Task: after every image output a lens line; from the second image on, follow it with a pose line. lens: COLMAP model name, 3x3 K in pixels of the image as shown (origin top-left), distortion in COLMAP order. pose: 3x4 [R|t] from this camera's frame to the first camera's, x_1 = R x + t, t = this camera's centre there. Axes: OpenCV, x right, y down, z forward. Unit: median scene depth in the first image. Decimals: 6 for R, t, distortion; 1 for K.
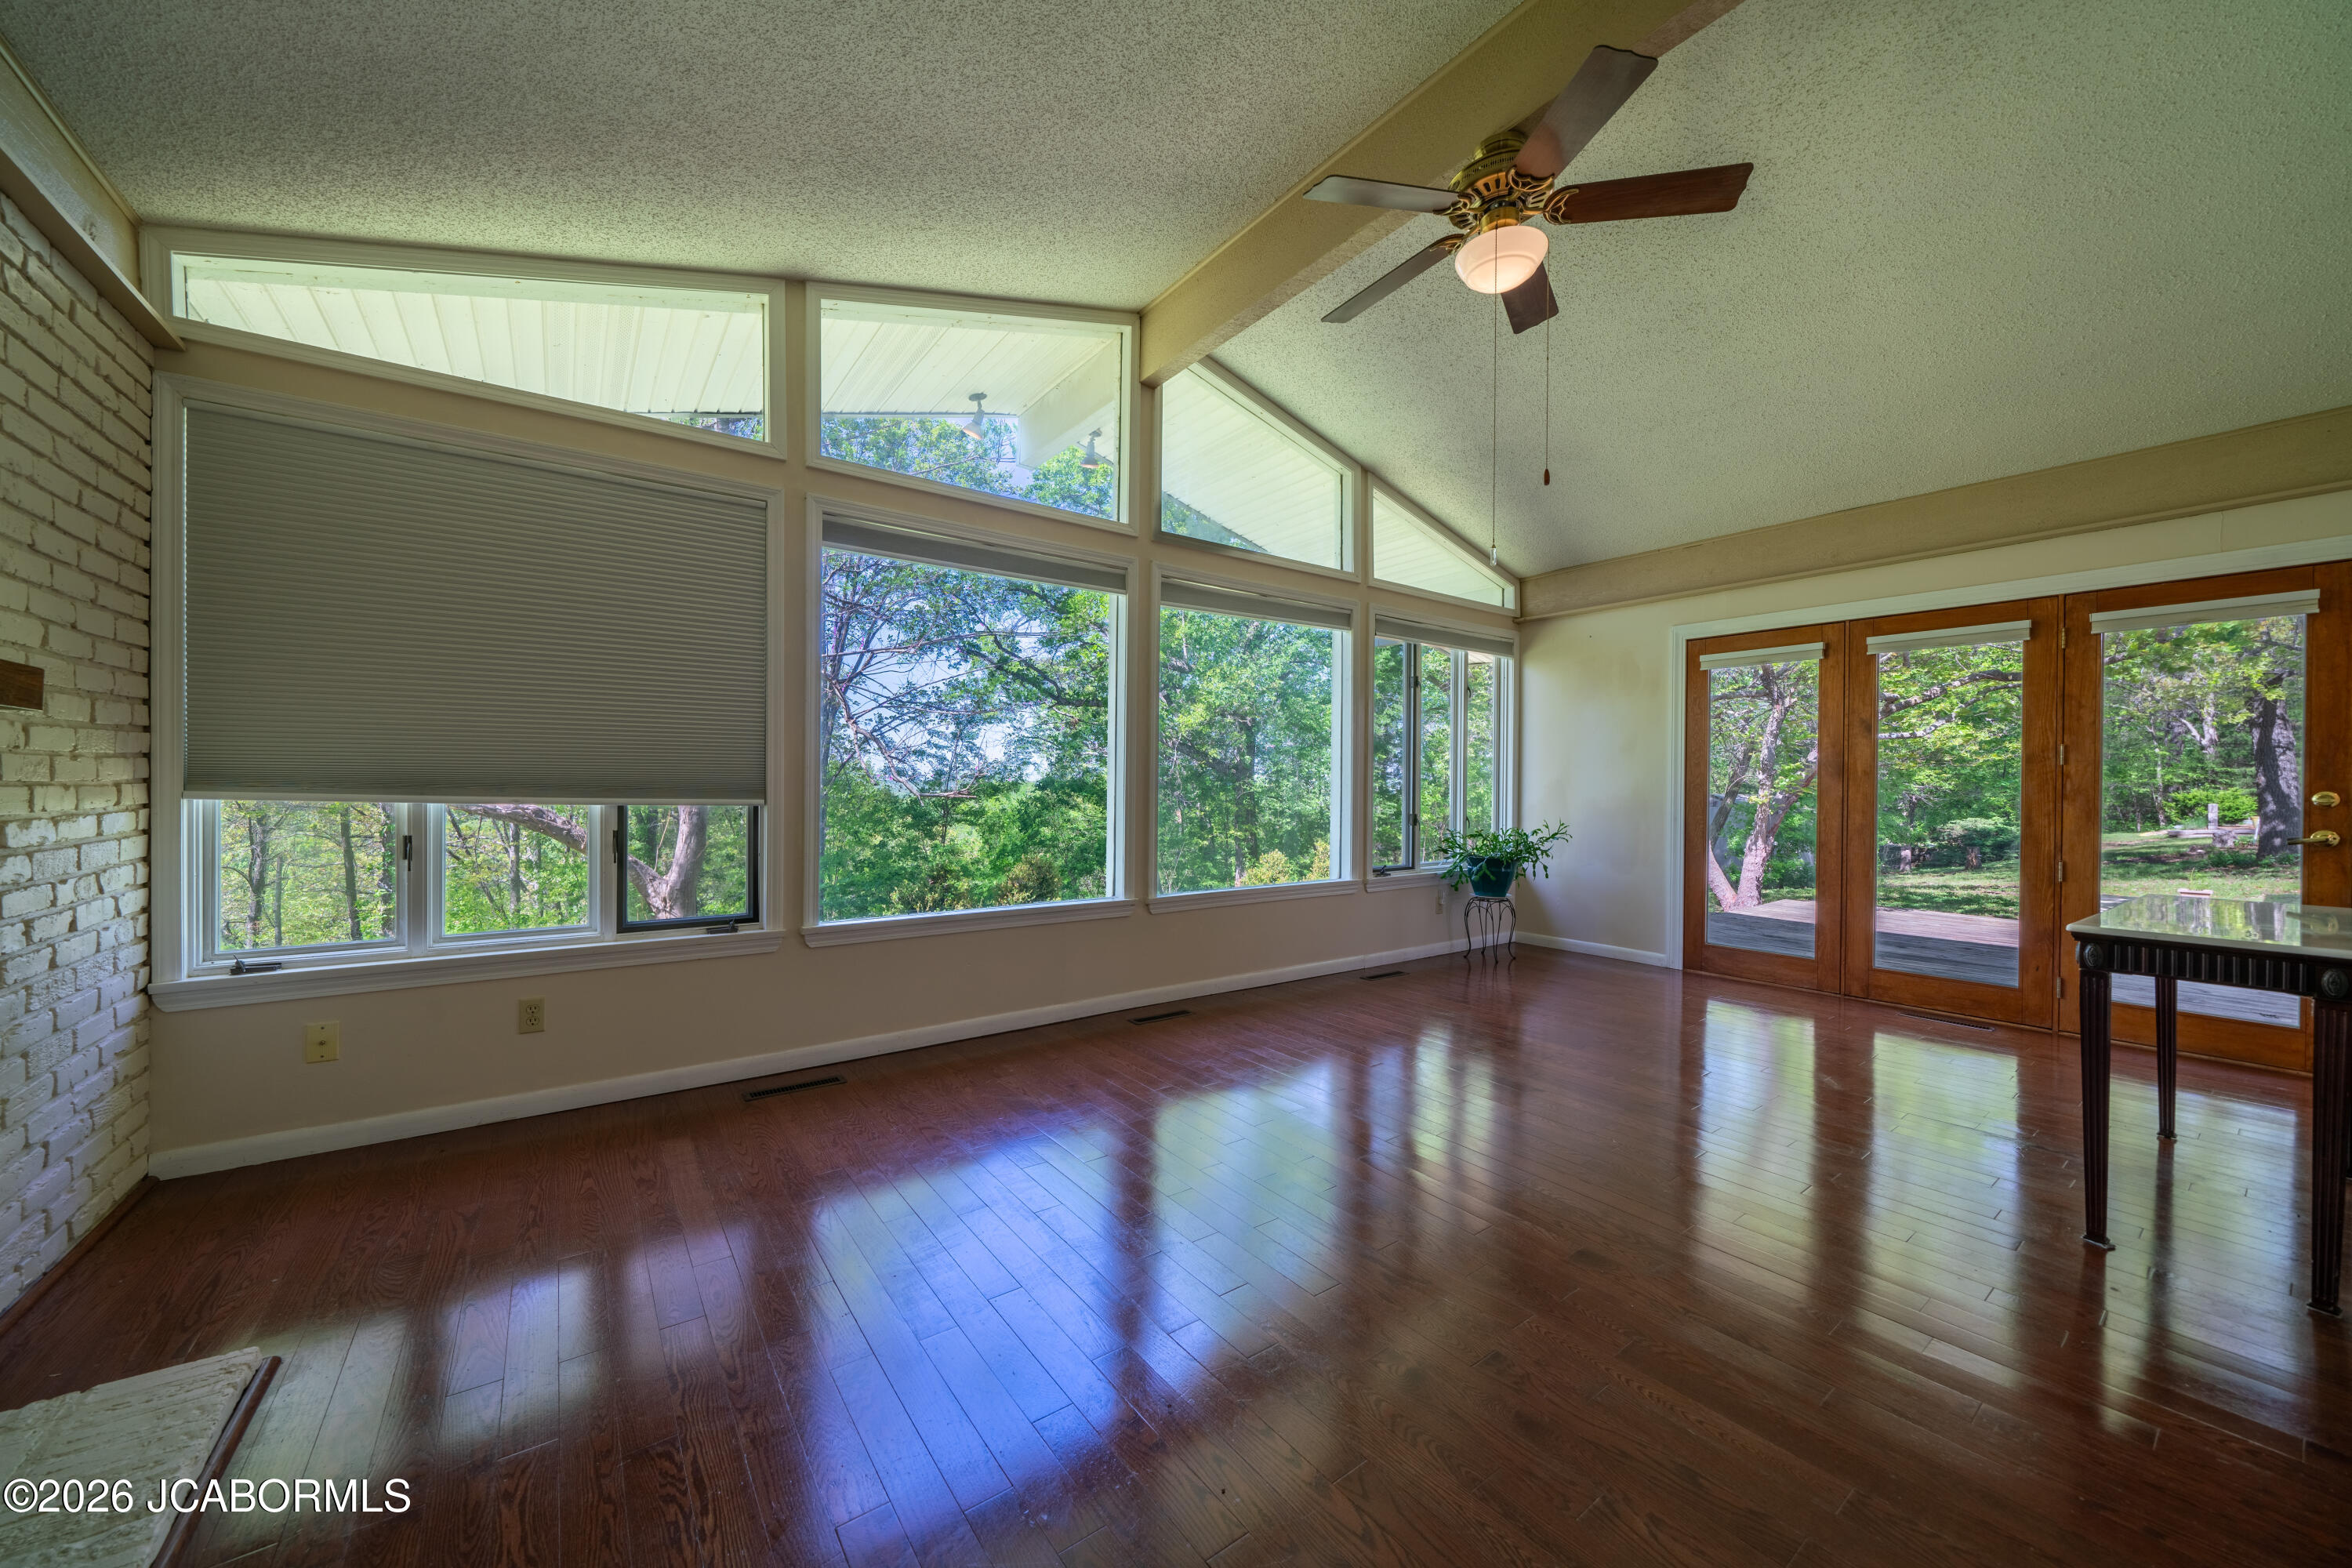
lens RADIAL K [[845.1, 0, 1167.8], [0, 845.1, 779.5], [0, 0, 1]] dist [-0.006312, -0.000215]
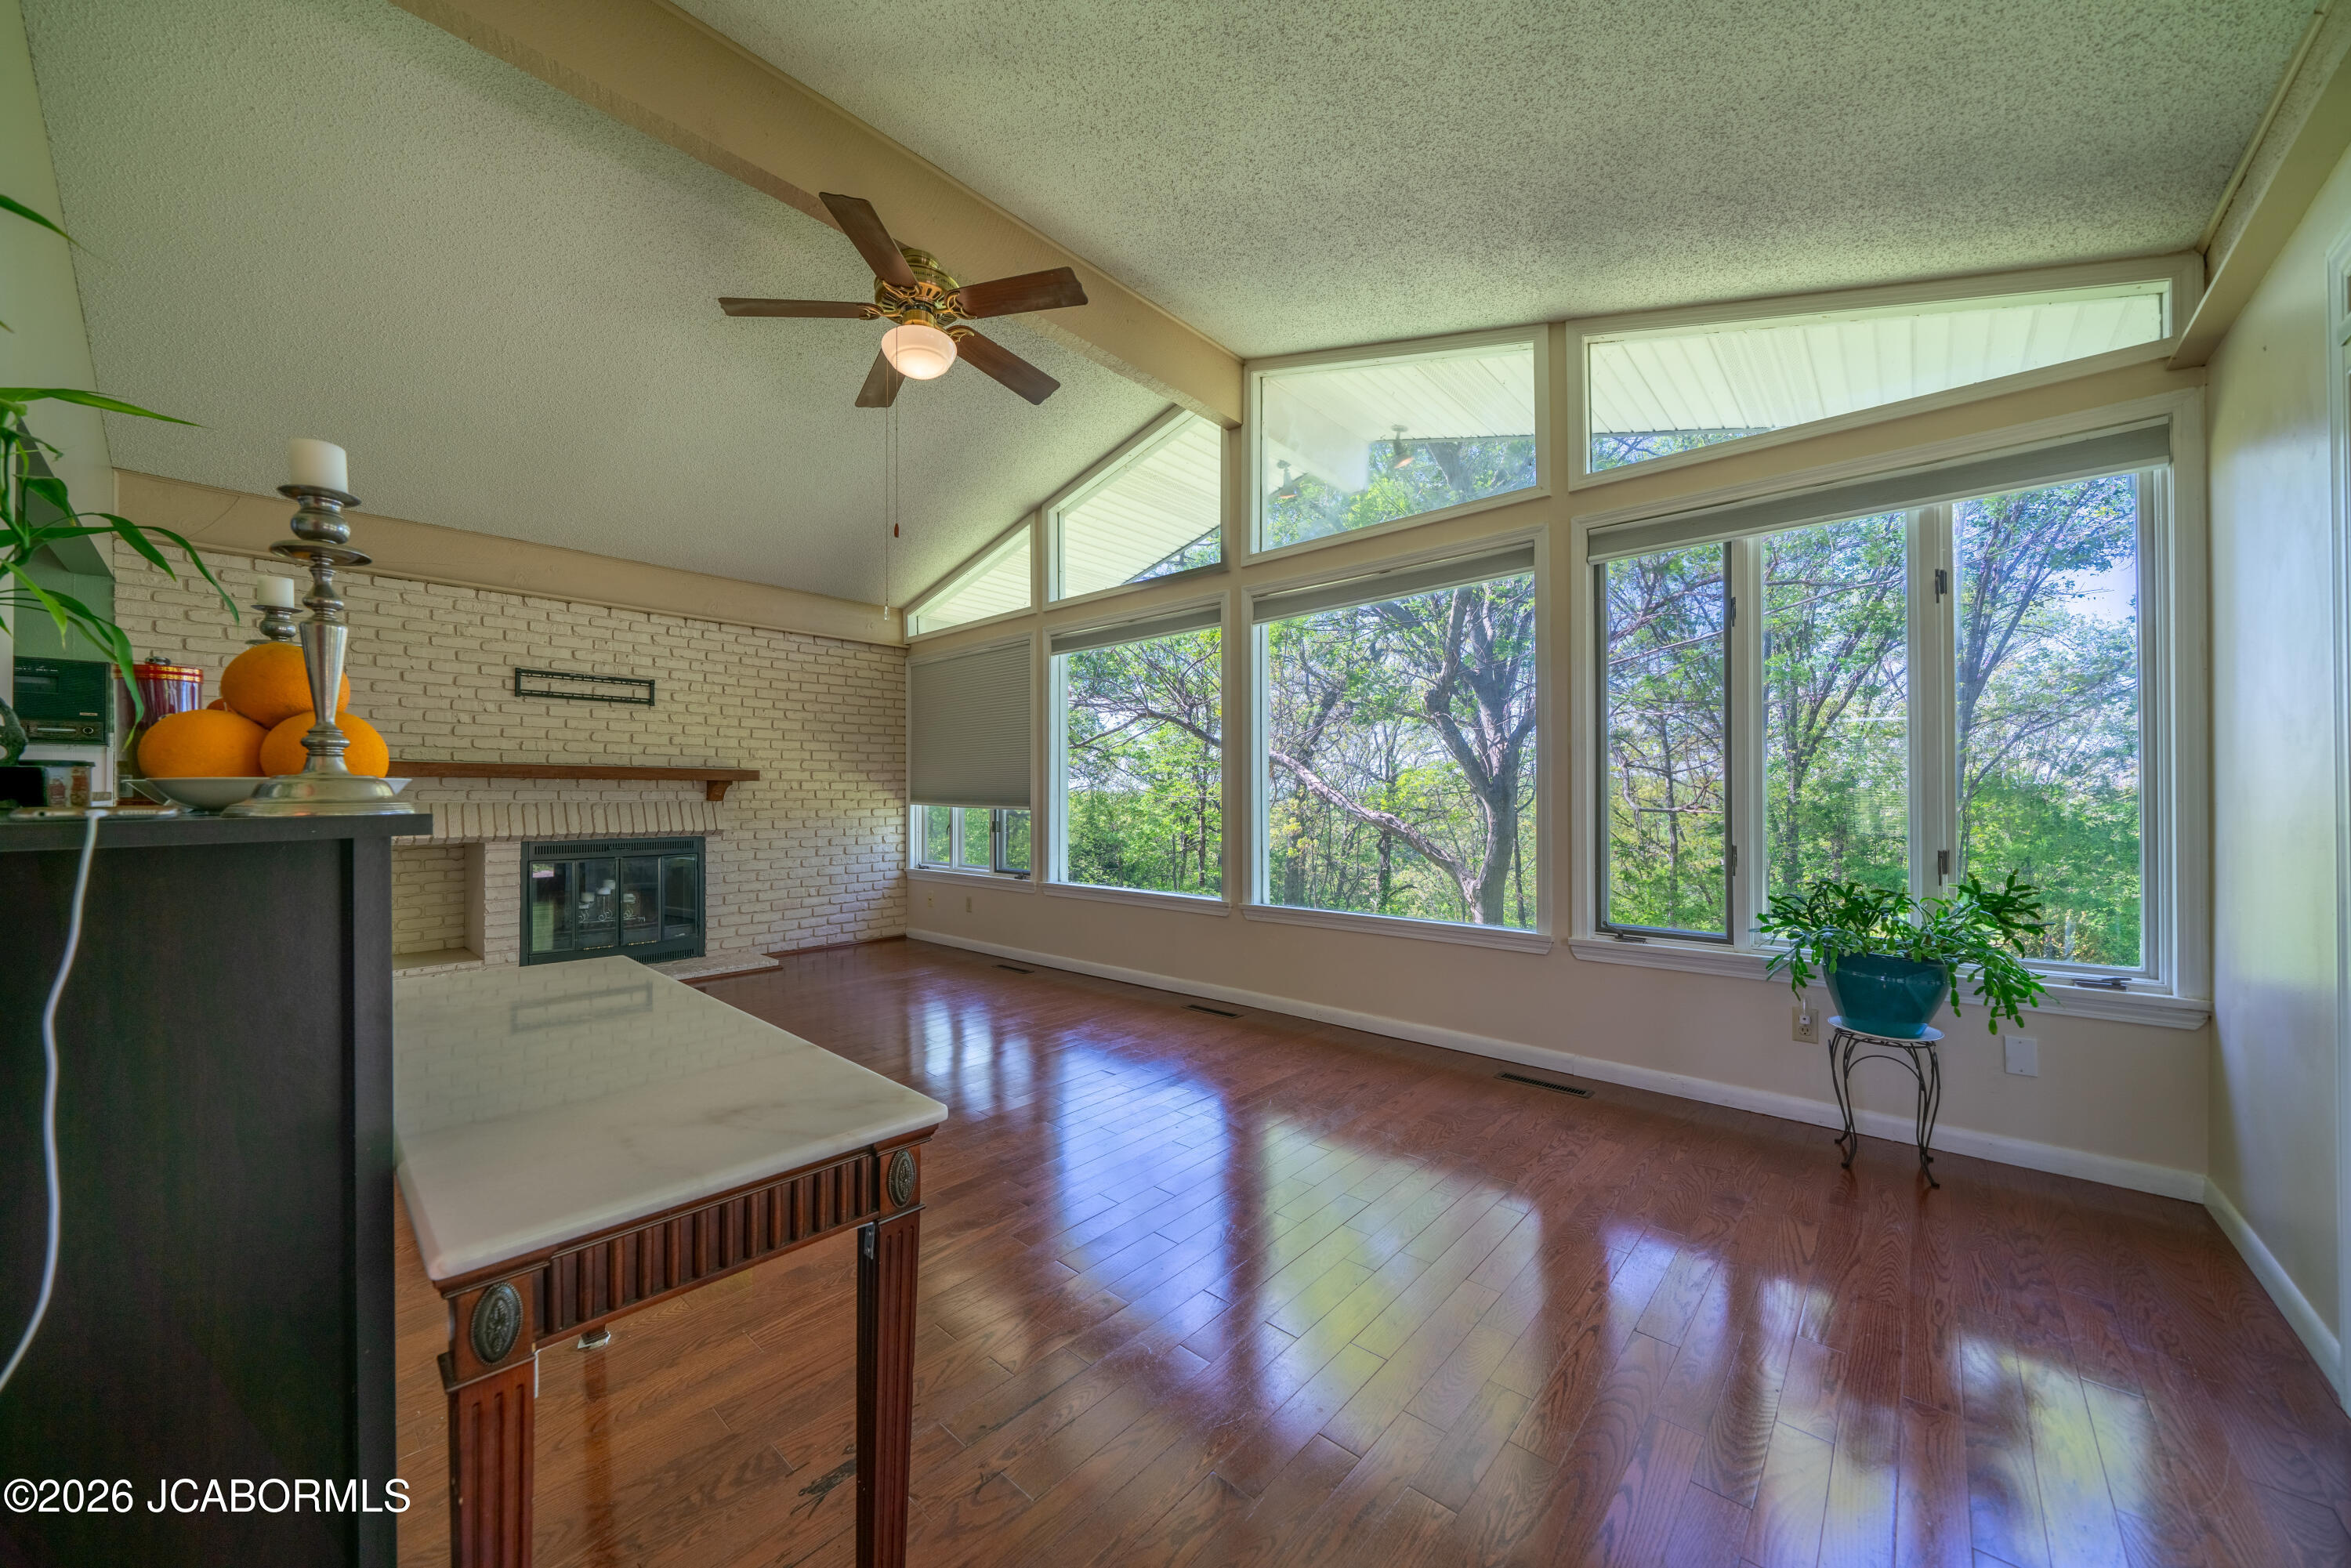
lens RADIAL K [[844.7, 0, 1173.8], [0, 844.7, 798.4], [0, 0, 1]] dist [-0.006312, -0.000215]
pose [[0.216864, -0.012261, -0.976125, 0.912315], [0.001034, 0.999923, -0.012330, 0.018530], [0.976201, 0.001665, 0.216860, 0.628354]]
